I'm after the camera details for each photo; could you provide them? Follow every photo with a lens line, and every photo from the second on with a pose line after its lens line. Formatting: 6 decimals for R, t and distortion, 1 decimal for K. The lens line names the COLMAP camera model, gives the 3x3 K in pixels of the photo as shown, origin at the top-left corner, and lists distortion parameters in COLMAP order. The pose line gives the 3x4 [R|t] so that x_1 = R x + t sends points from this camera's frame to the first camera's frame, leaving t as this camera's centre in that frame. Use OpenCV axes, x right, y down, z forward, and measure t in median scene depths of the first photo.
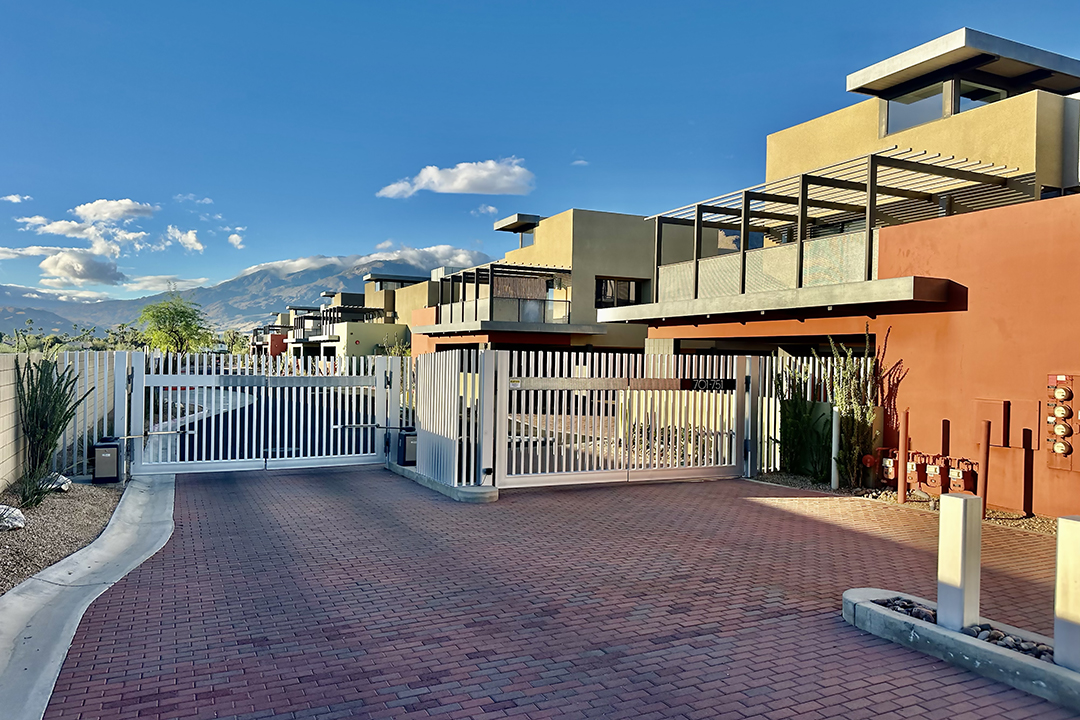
lens RADIAL K [[782.3, 0, 538.3], [0, 782.3, 360.2], [0, 0, 1]] dist [-0.018559, 0.011592]
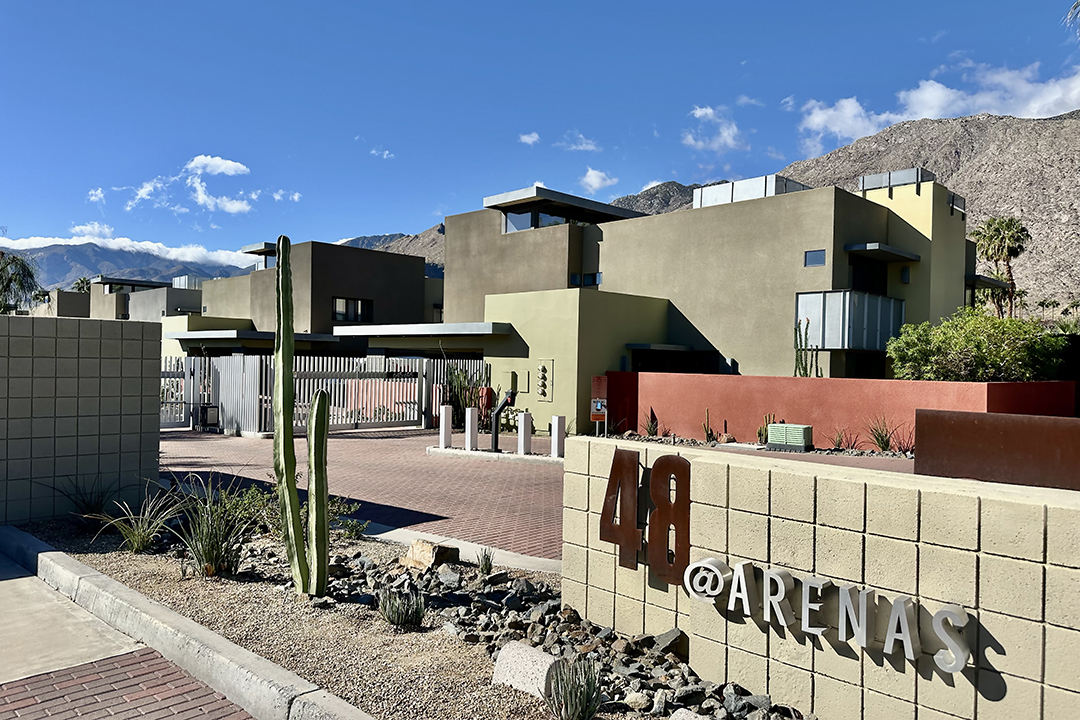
lens RADIAL K [[782.3, 0, 543.6], [0, 782.3, 363.0], [0, 0, 1]] dist [-0.018559, 0.011592]
pose [[0.940999, 0.003379, 0.338393, -0.027028], [-0.003076, 0.999994, -0.001432, 0.002607], [-0.338396, 0.000306, 0.941004, -0.290391]]
